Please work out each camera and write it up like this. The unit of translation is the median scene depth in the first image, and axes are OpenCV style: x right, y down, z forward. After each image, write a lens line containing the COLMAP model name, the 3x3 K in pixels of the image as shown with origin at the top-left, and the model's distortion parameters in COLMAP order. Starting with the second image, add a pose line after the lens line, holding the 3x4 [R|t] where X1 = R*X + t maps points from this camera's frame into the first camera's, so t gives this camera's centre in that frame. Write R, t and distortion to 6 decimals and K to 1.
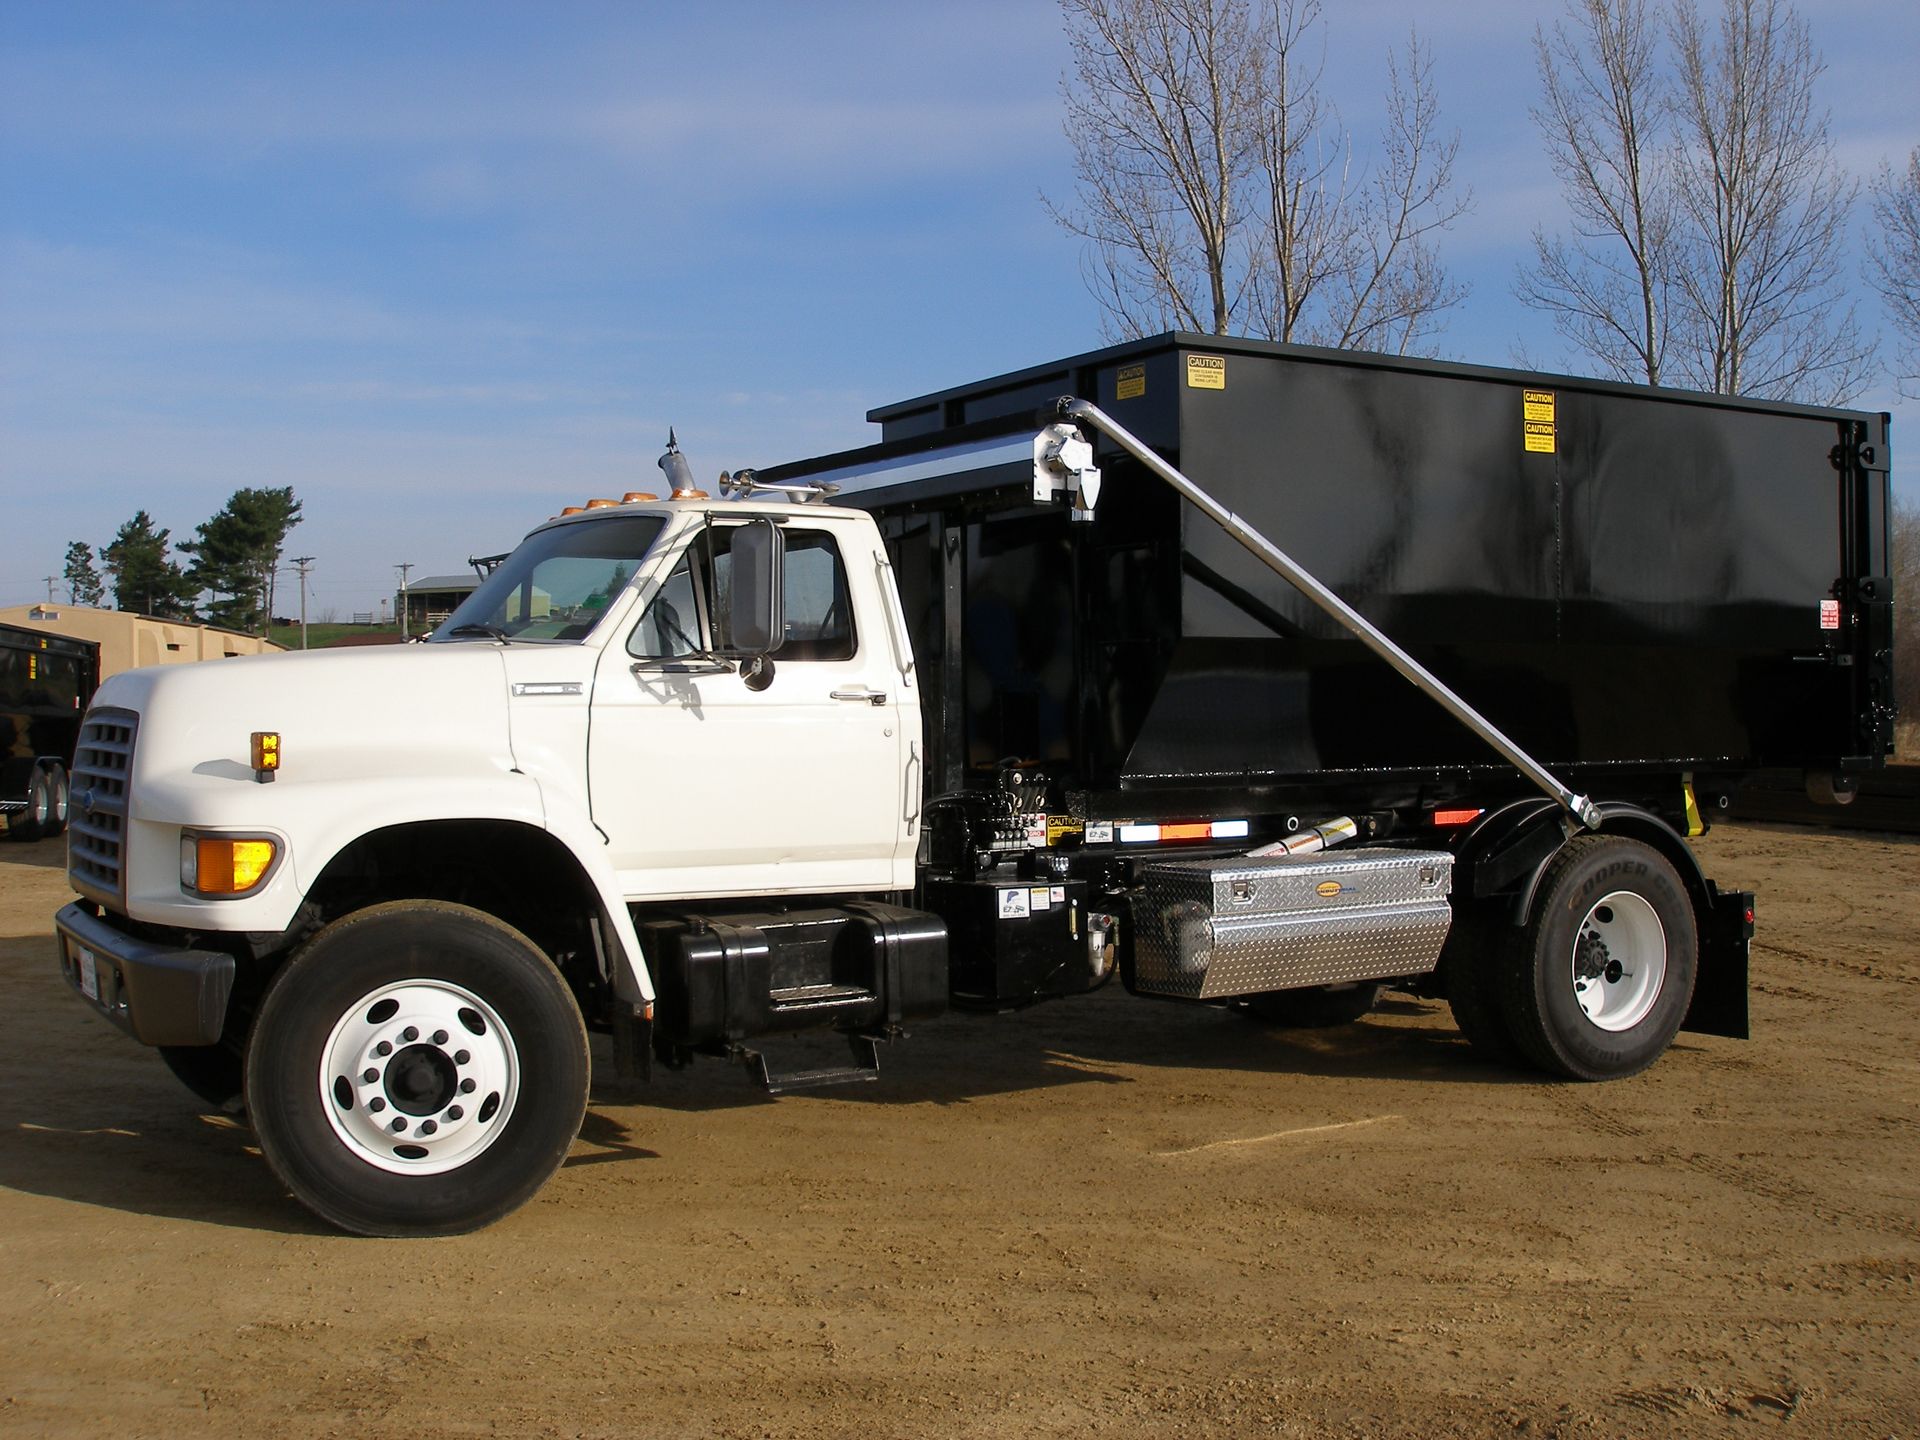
lens RADIAL K [[2009.0, 0, 958.4], [0, 2009.0, 731.7], [0, 0, 1]] dist [-0.134832, 0.000000]
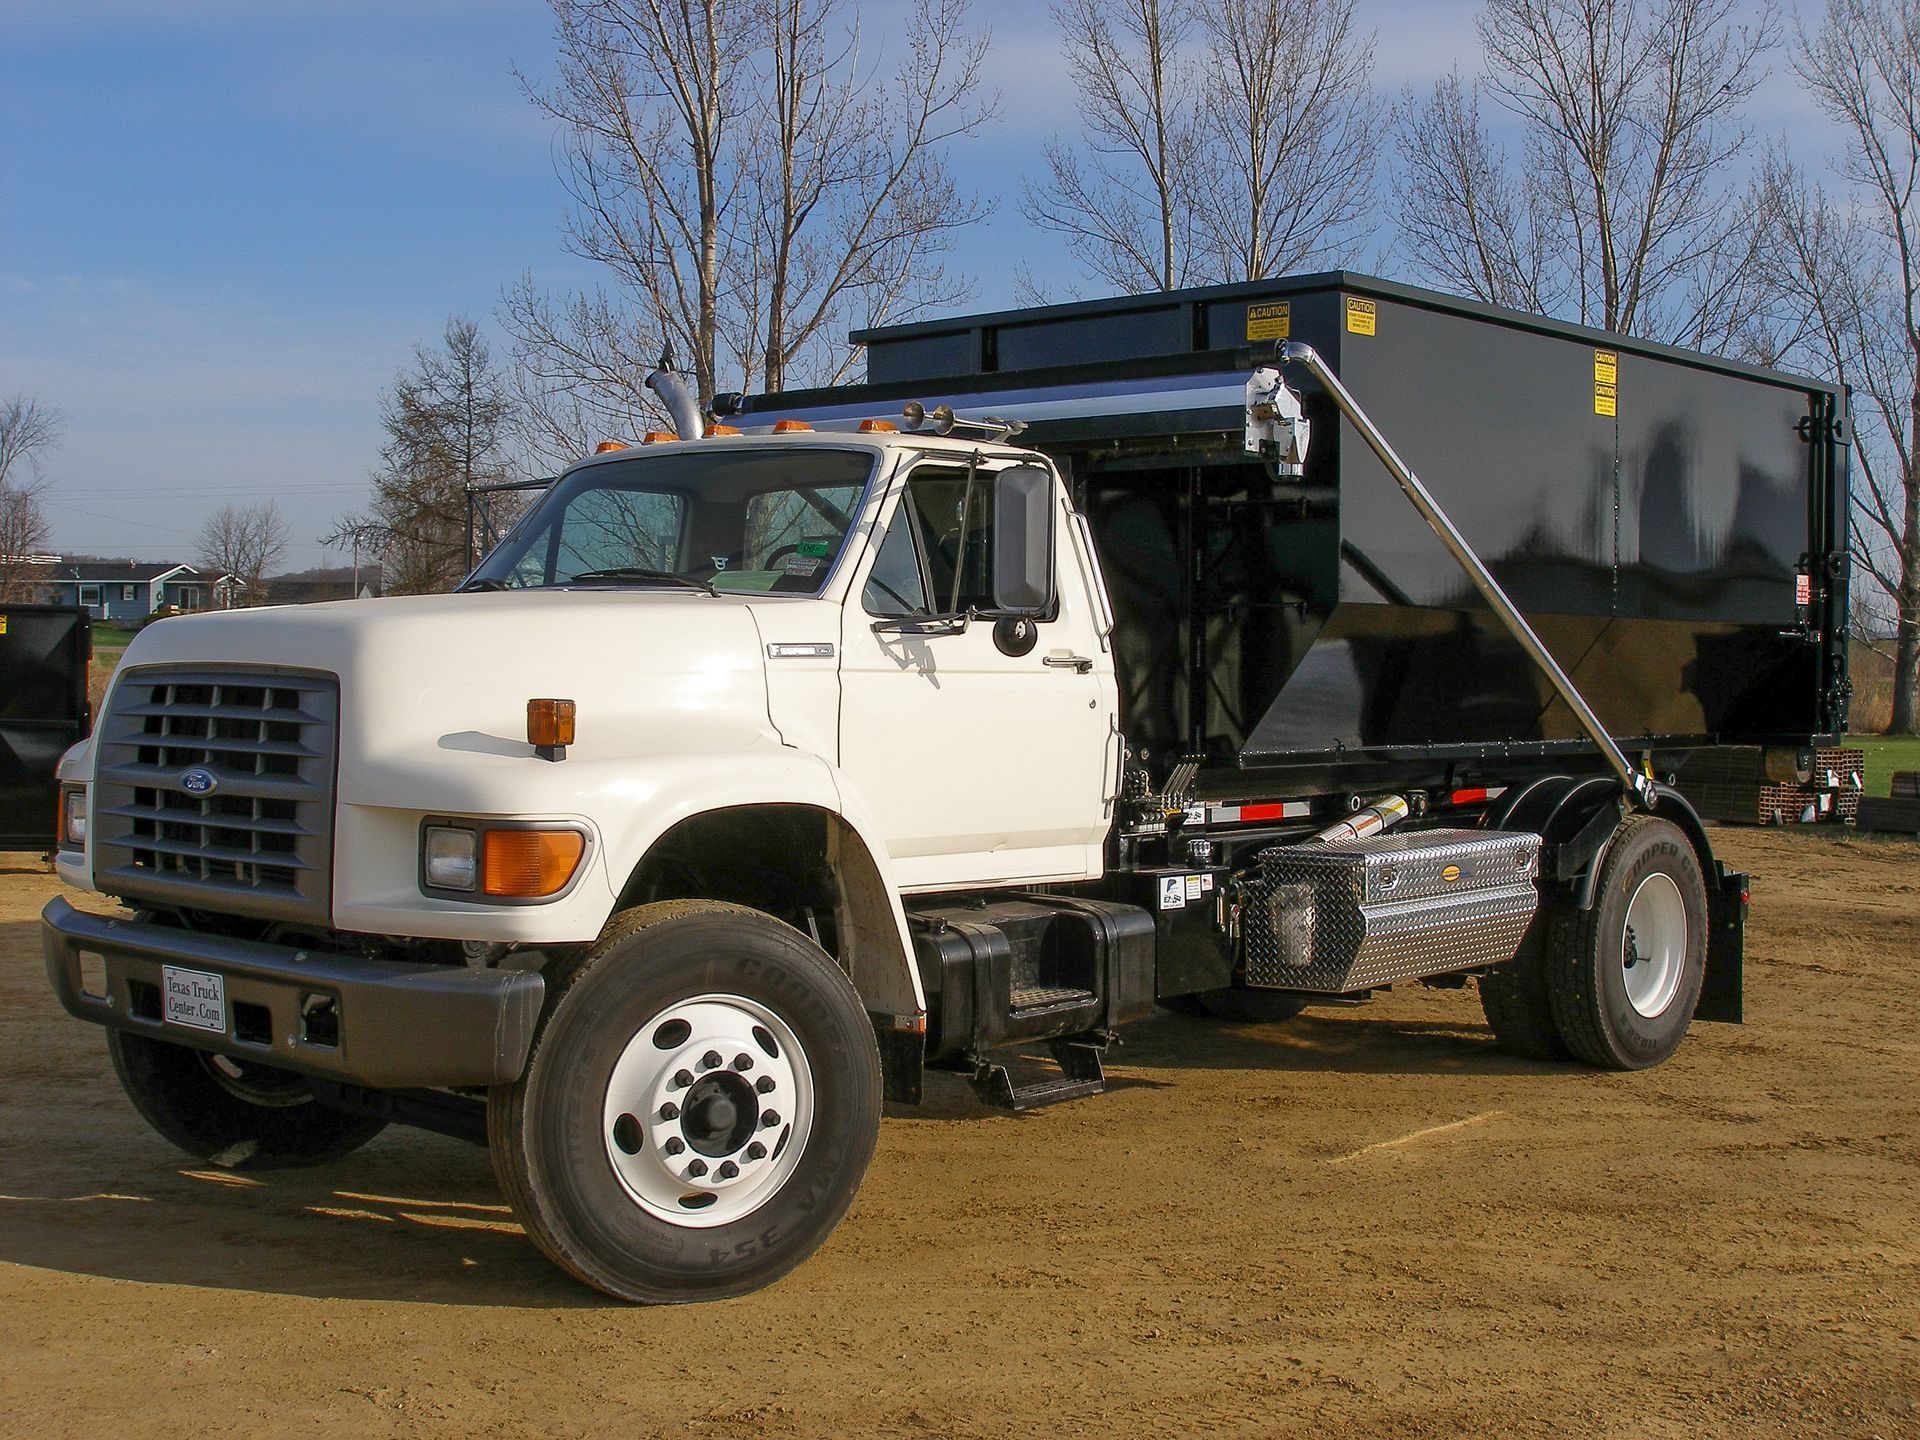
lens RADIAL K [[2295.5, 0, 961.1], [0, 2295.5, 702.1], [0, 0, 1]] dist [-0.126095, 0.000000]
pose [[0.962413, 0.010371, 0.271391, -0.352863], [-0.011651, 0.999927, 0.003105, -0.002650], [-0.271339, -0.006150, 0.962464, 0.032477]]
